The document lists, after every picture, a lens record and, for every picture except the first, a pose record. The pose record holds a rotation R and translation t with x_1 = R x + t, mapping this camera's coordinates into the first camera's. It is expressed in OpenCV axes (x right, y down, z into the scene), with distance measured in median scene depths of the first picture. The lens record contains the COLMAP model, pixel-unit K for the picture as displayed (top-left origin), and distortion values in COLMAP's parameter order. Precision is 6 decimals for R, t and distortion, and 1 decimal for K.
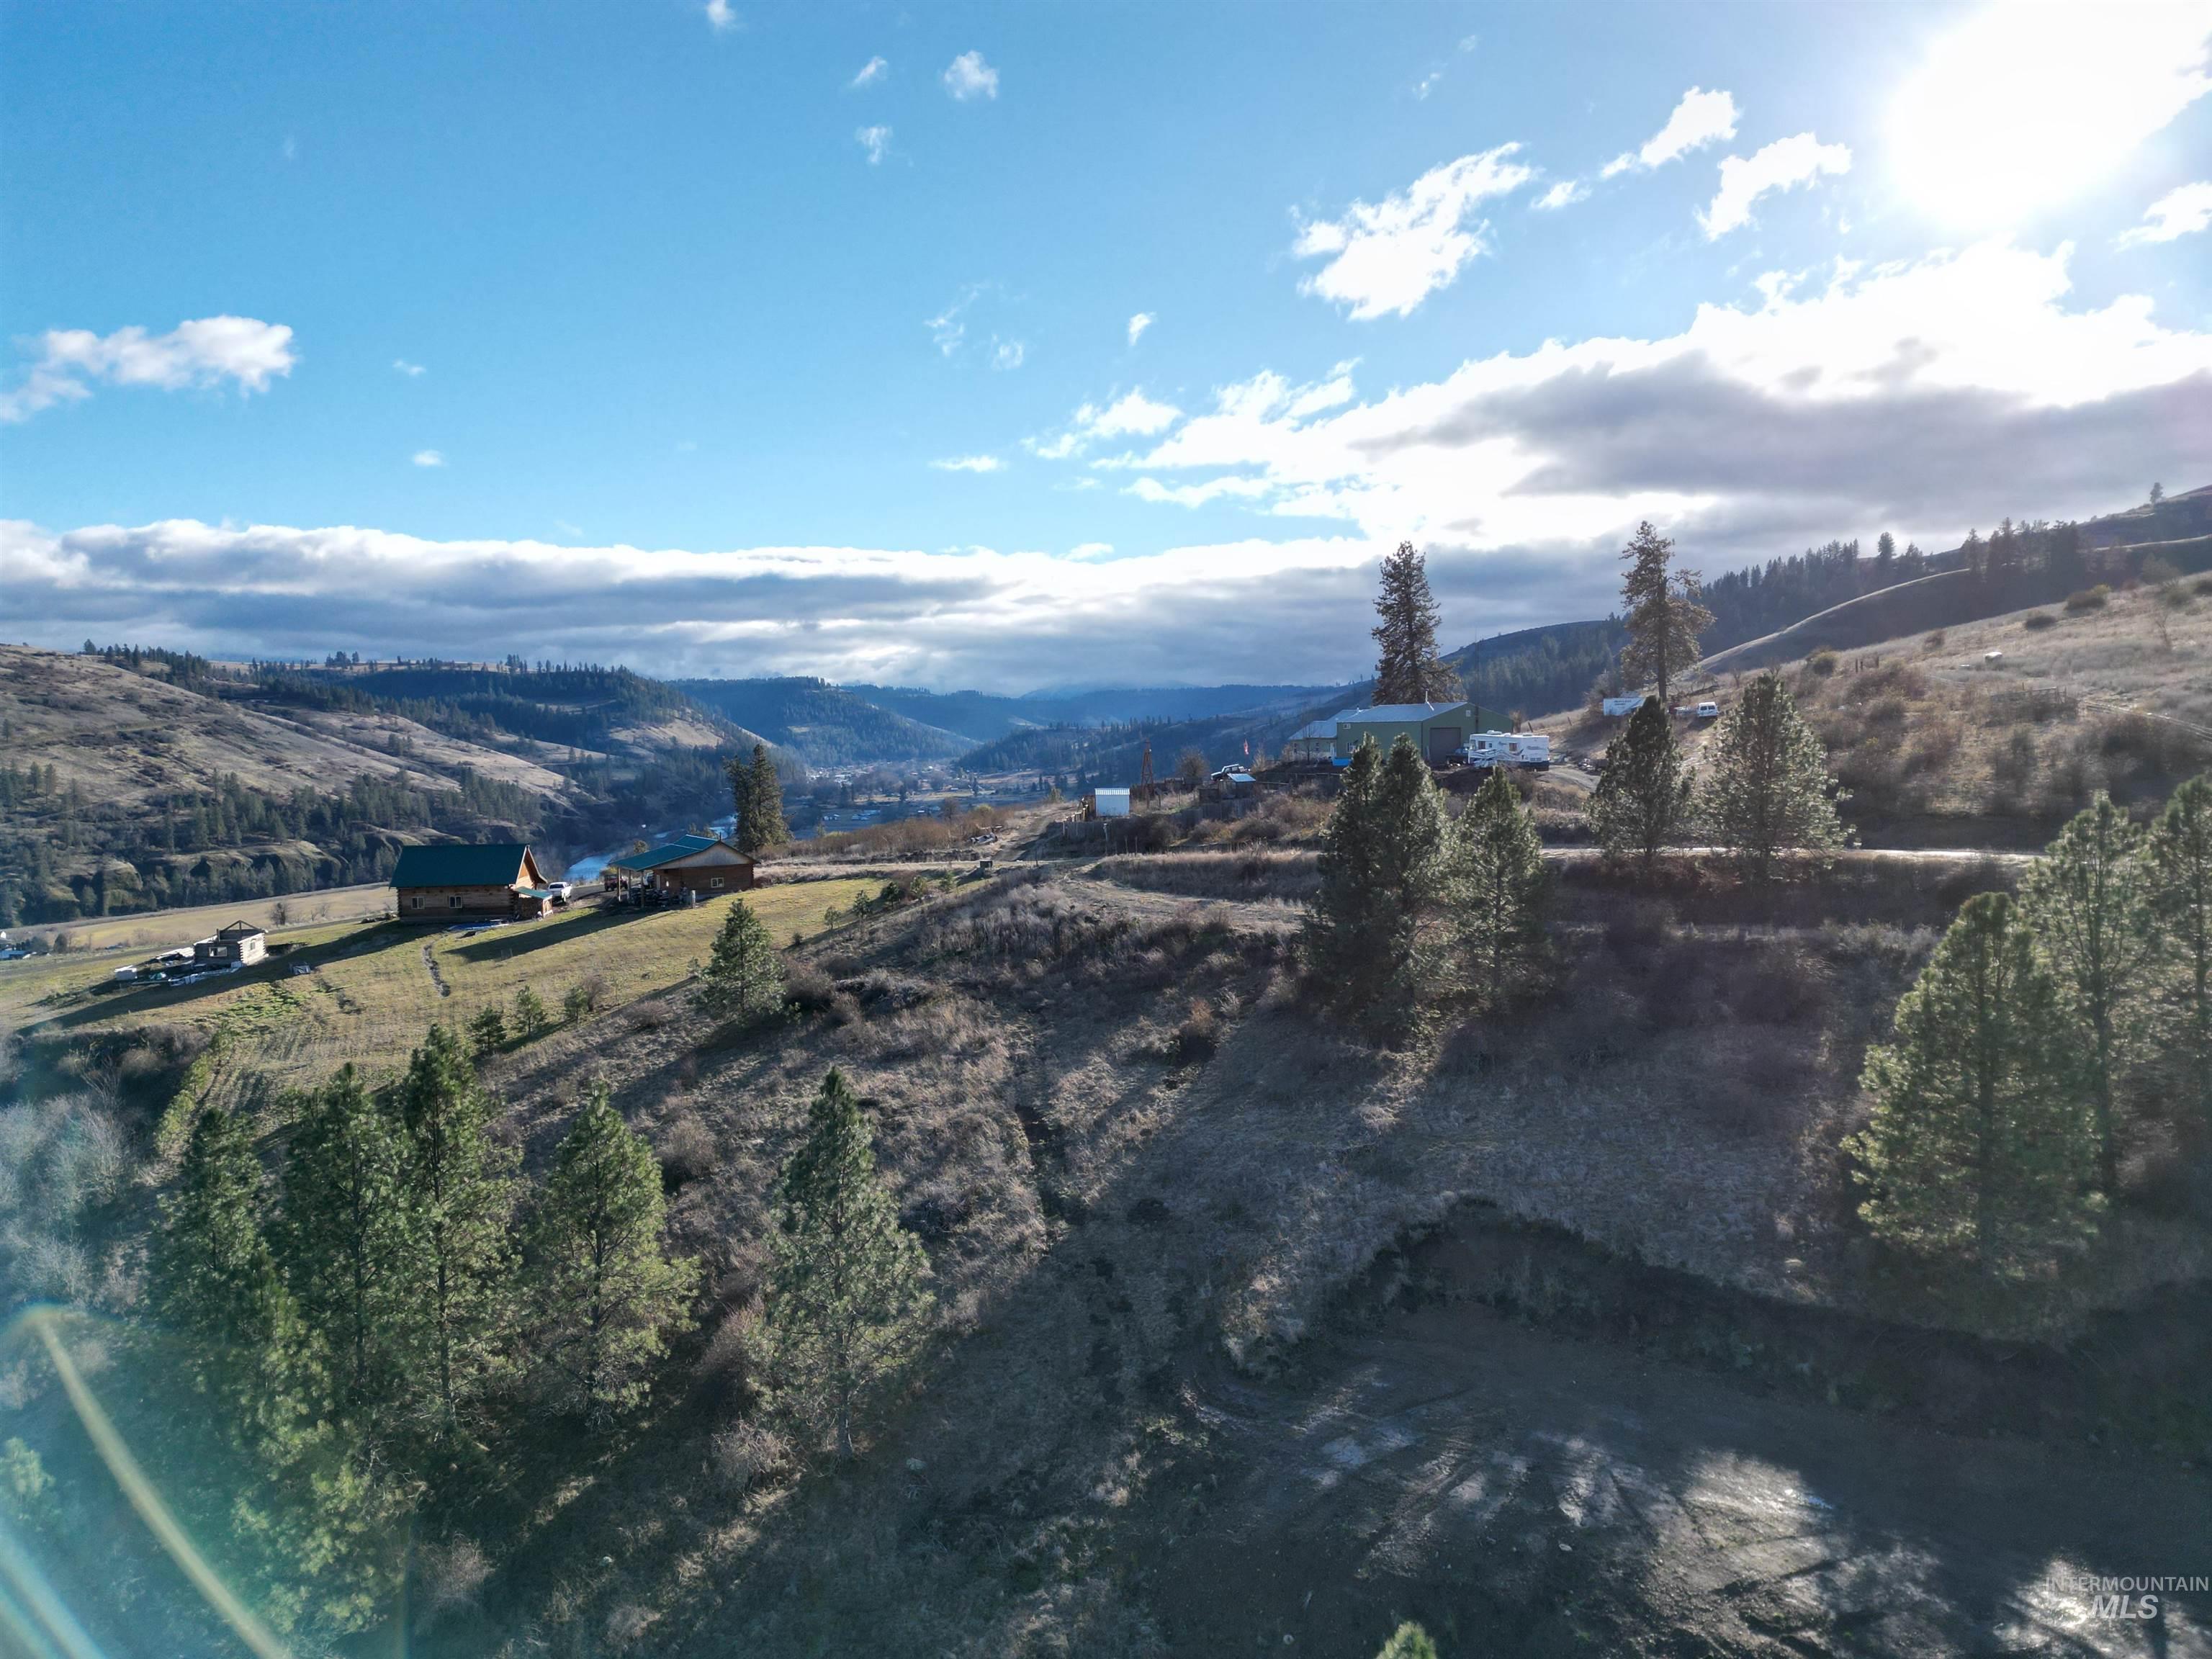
lens RADIAL K [[1530.3, 0, 1095.5], [0, 1530.3, 836.5], [0, 0, 1]] dist [0.085235, -0.076324]
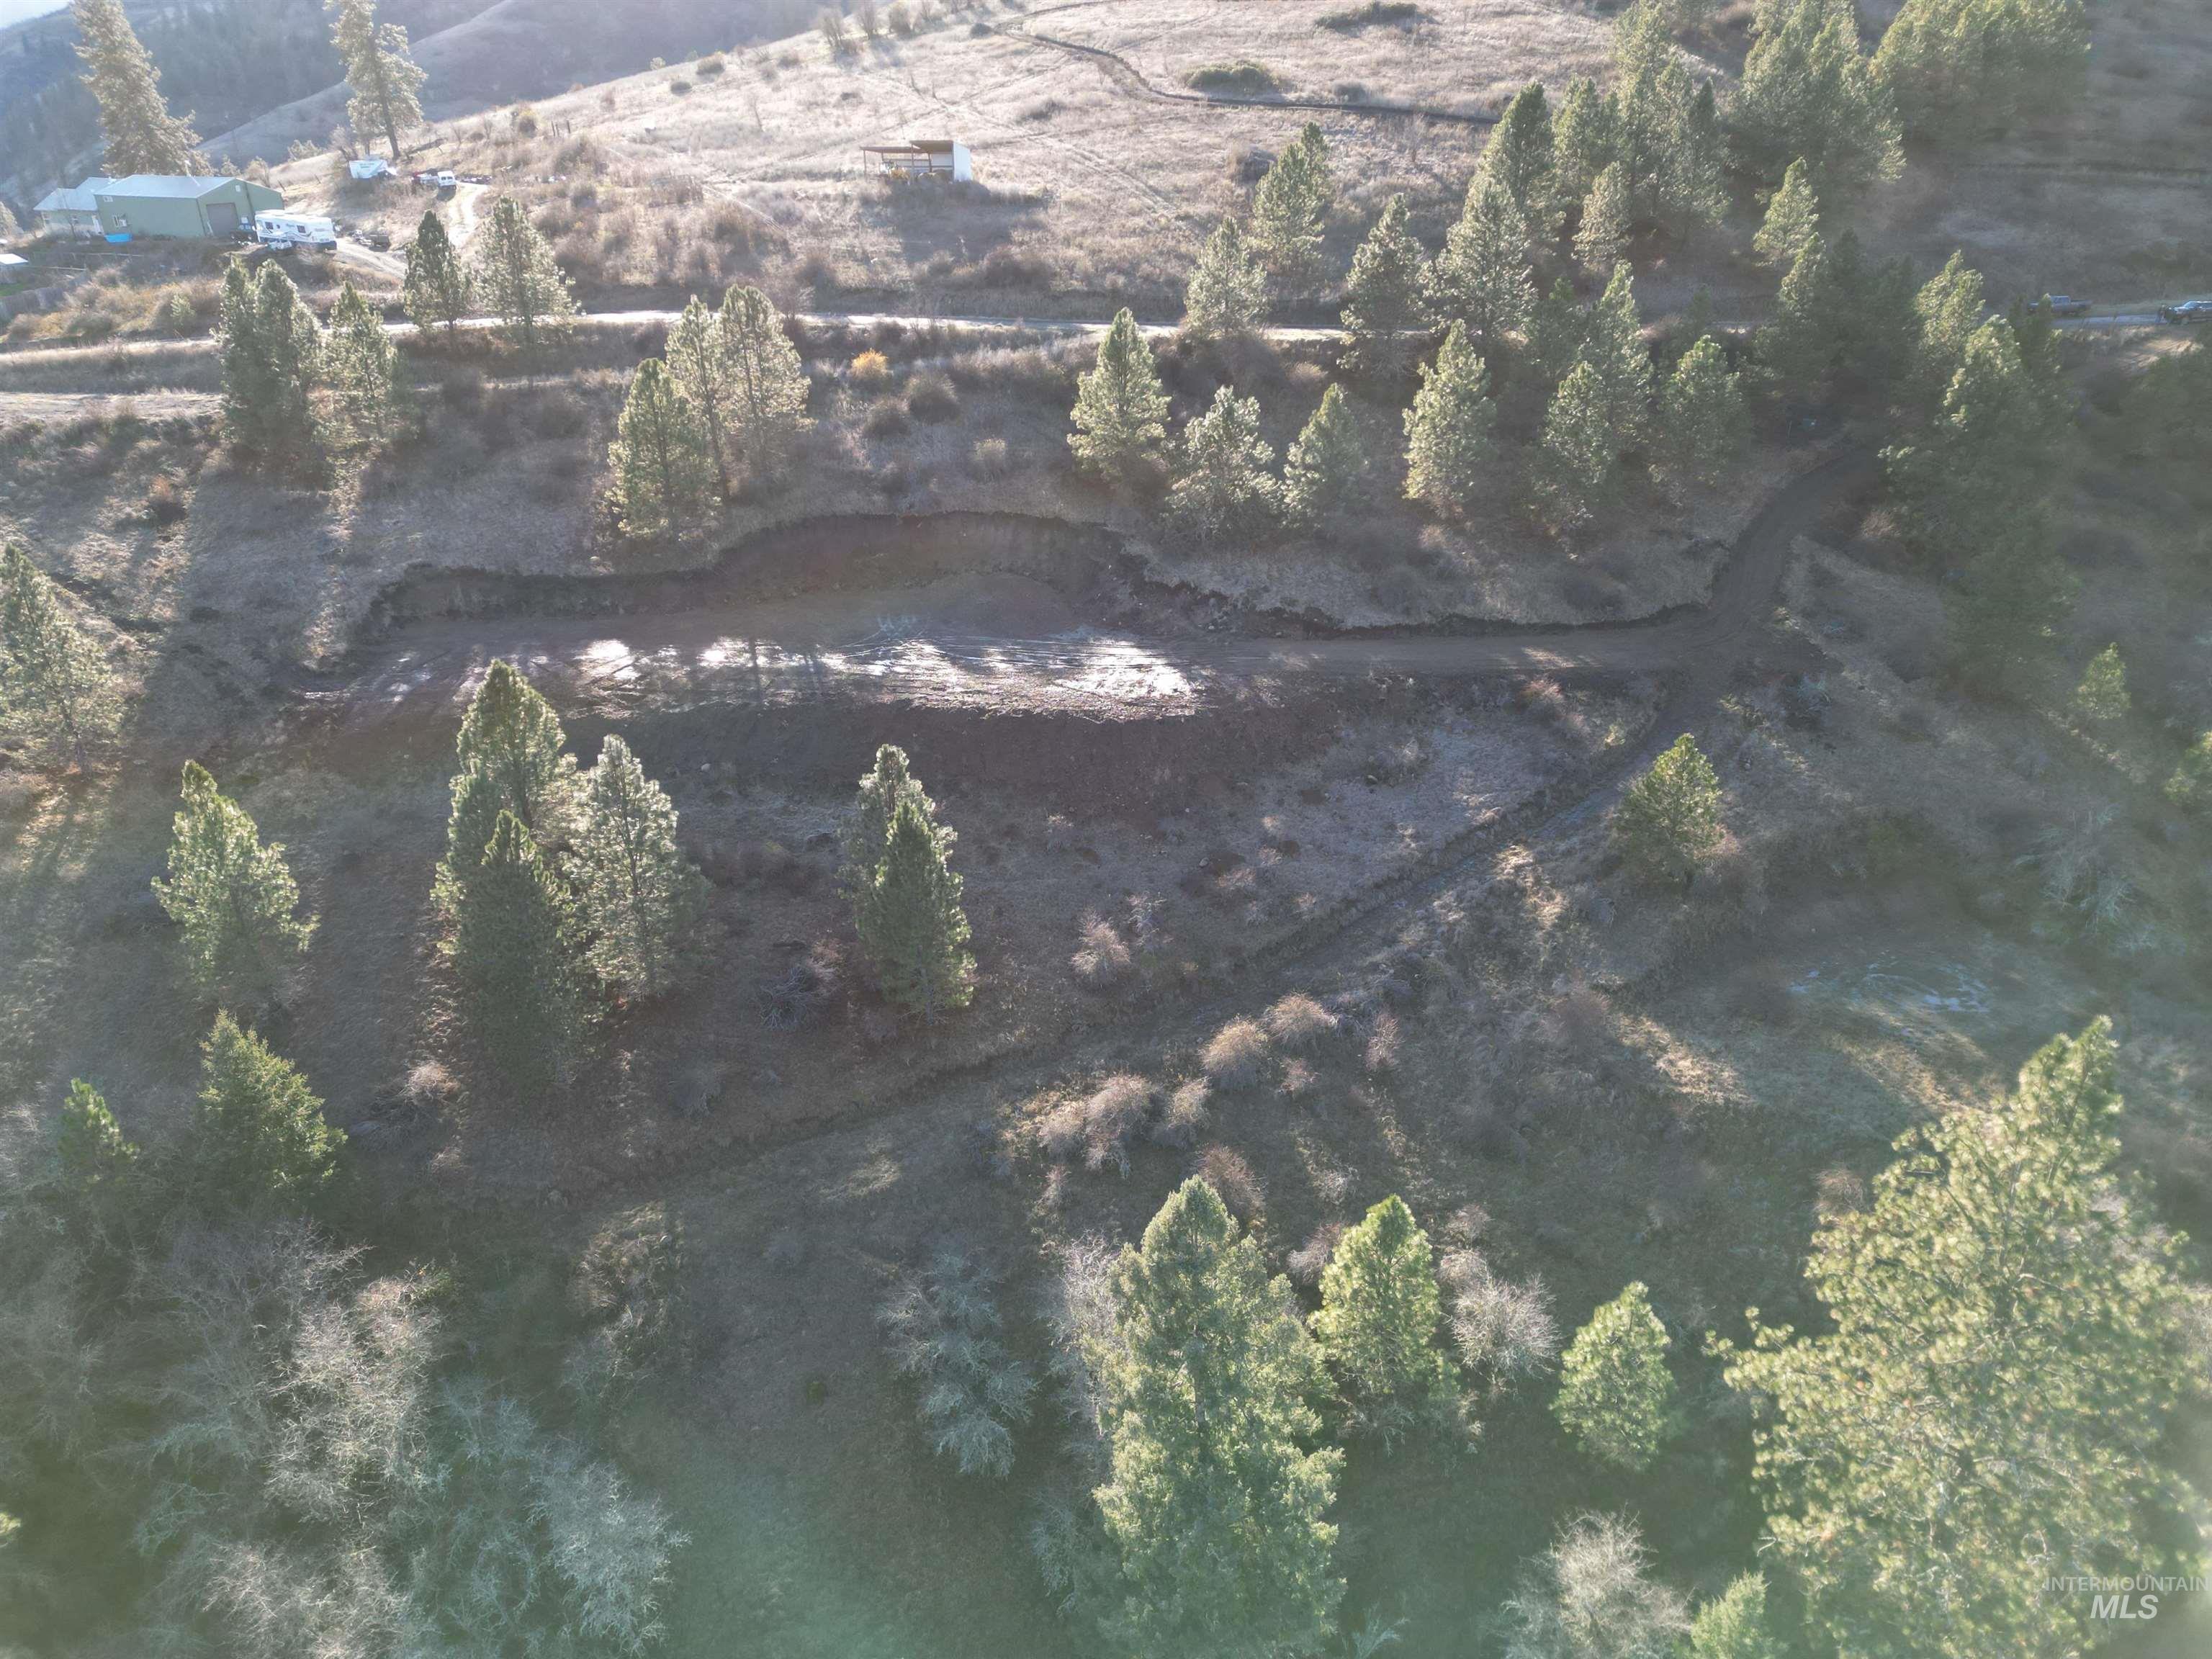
lens RADIAL K [[1530.3, 0, 1102.5], [0, 1530.3, 822.6], [0, 0, 1]] dist [0.085235, -0.076324]
pose [[0.723077, -0.293738, 0.625203, -0.336254], [0.055862, 0.926985, 0.370916, -0.090382], [-0.688505, -0.233276, 0.686690, -0.711926]]
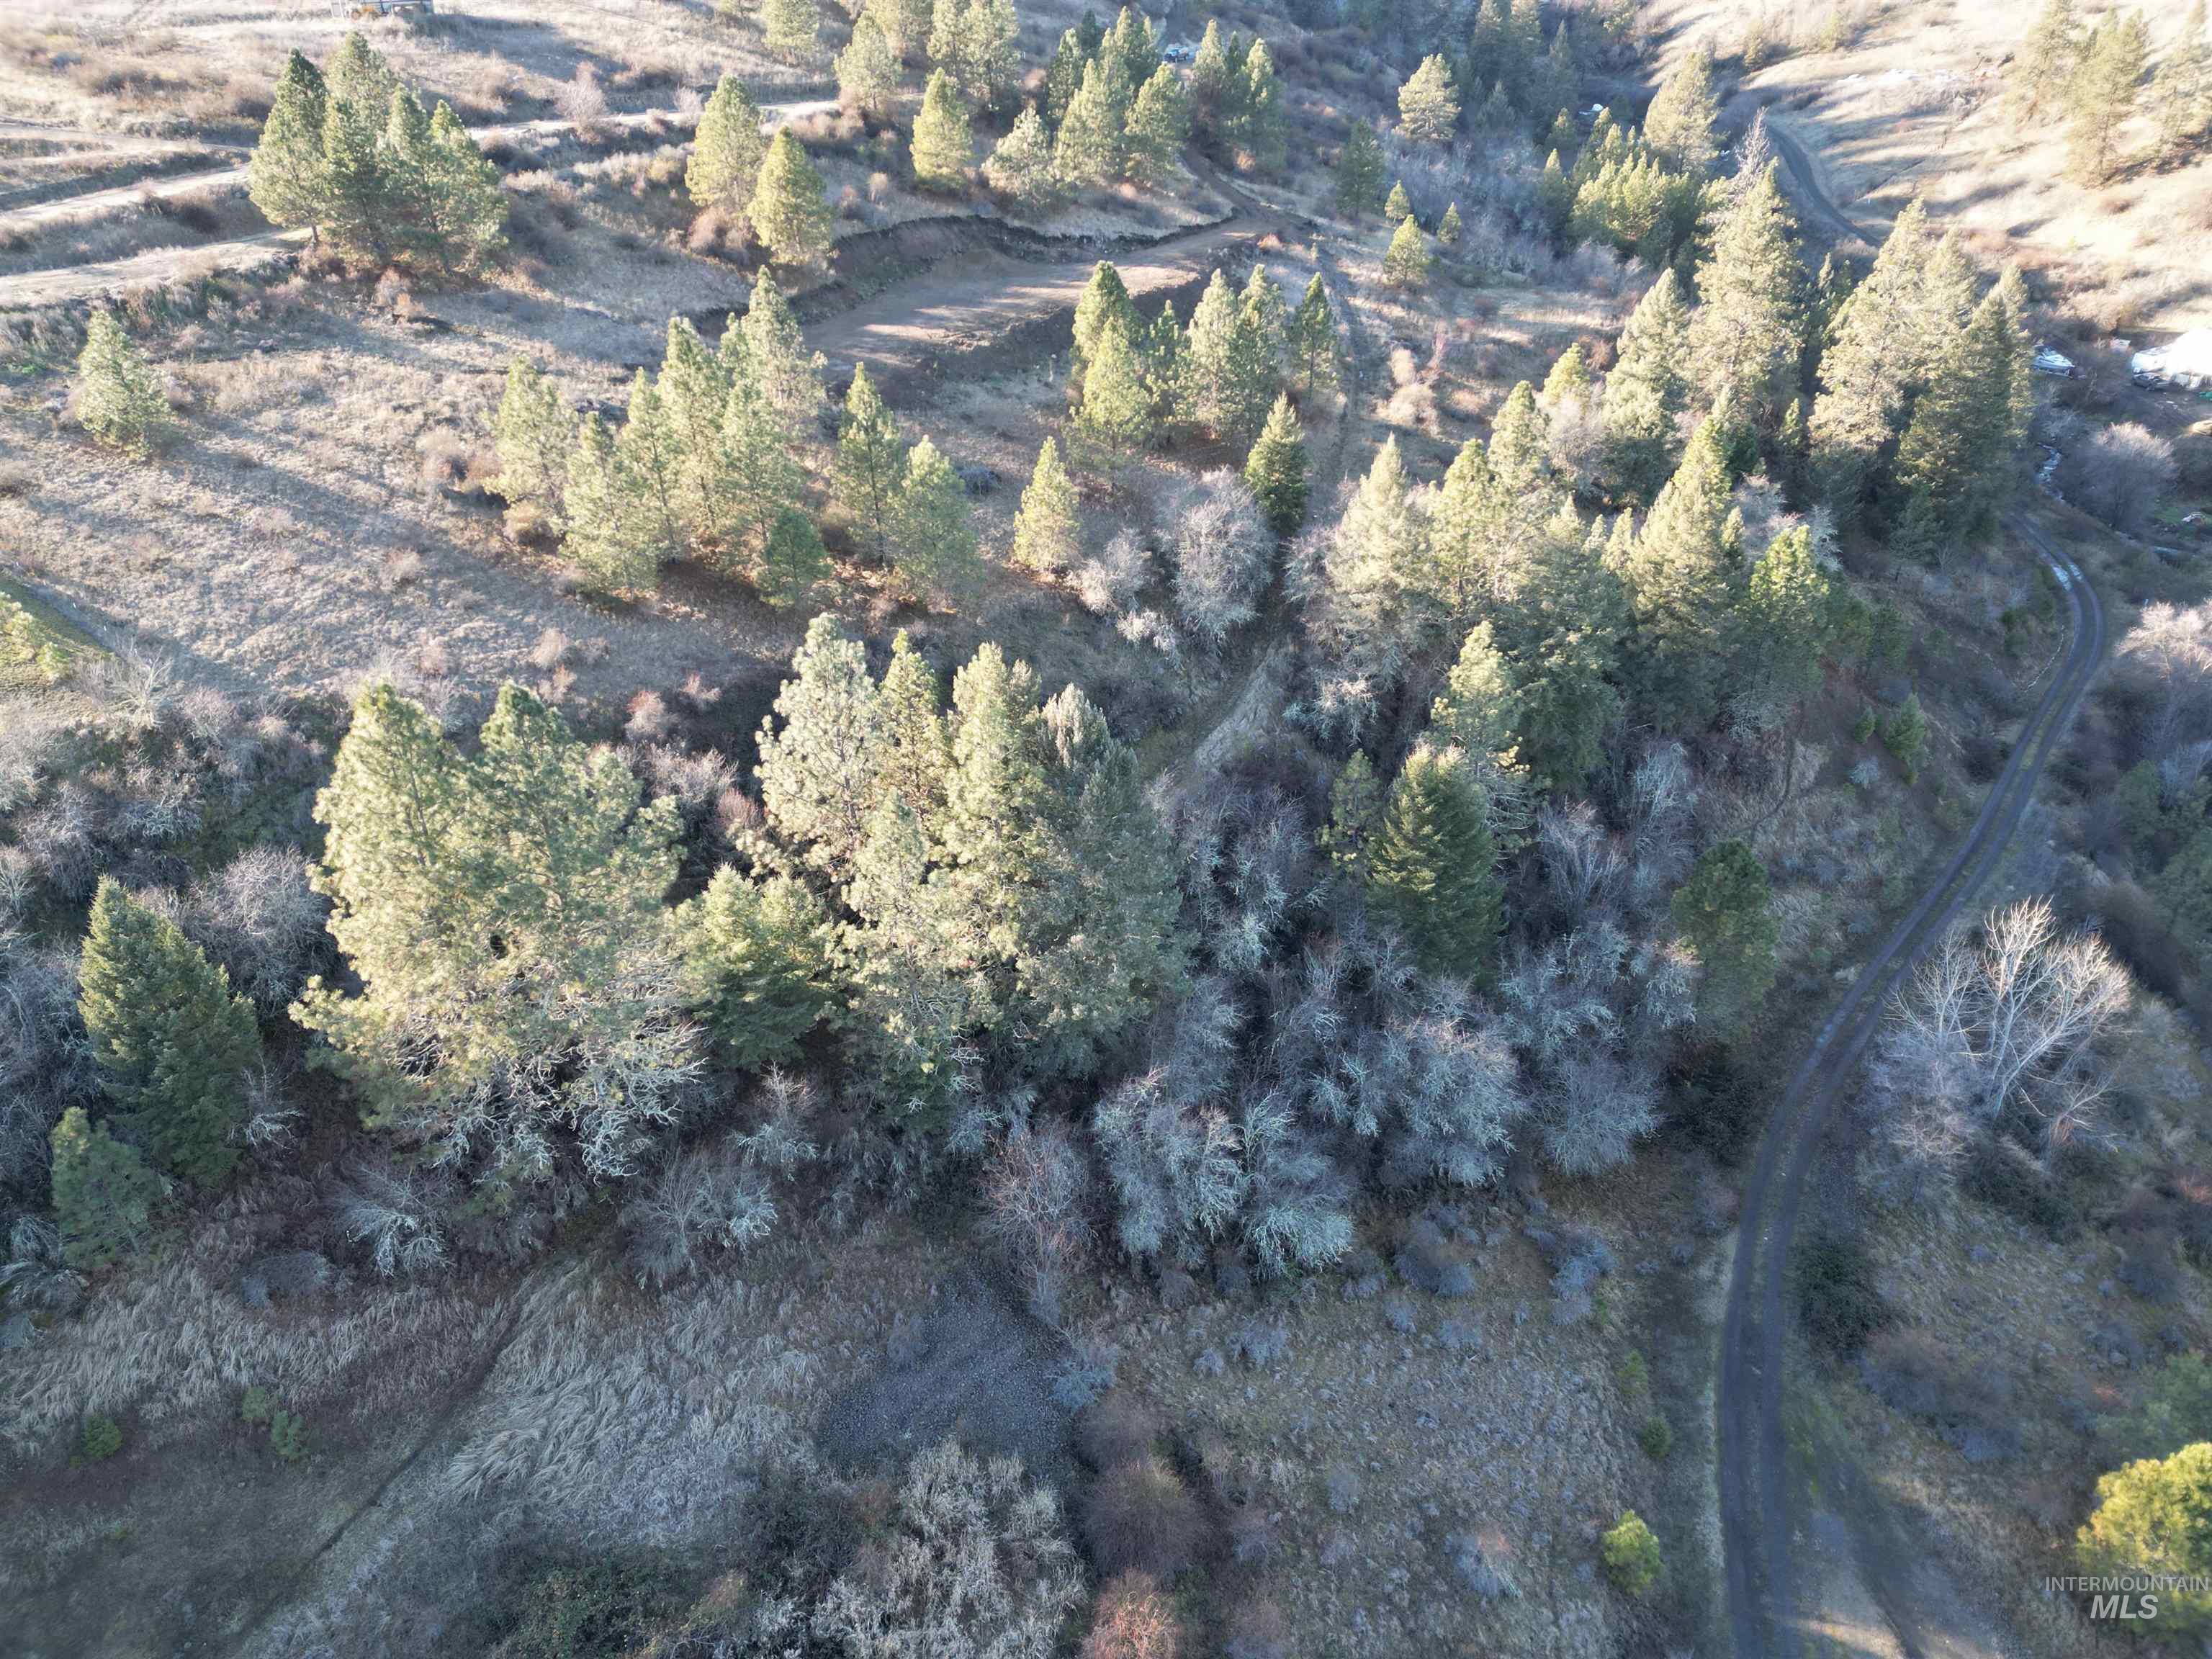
lens RADIAL K [[1530.3, 0, 1102.9], [0, 1530.3, 819.9], [0, 0, 1]] dist [0.085235, -0.076324]
pose [[-0.131630, -0.487008, 0.863422, -1.880279], [0.101354, 0.859824, 0.500430, -0.170224], [-0.986104, 0.153383, -0.063818, 0.590487]]
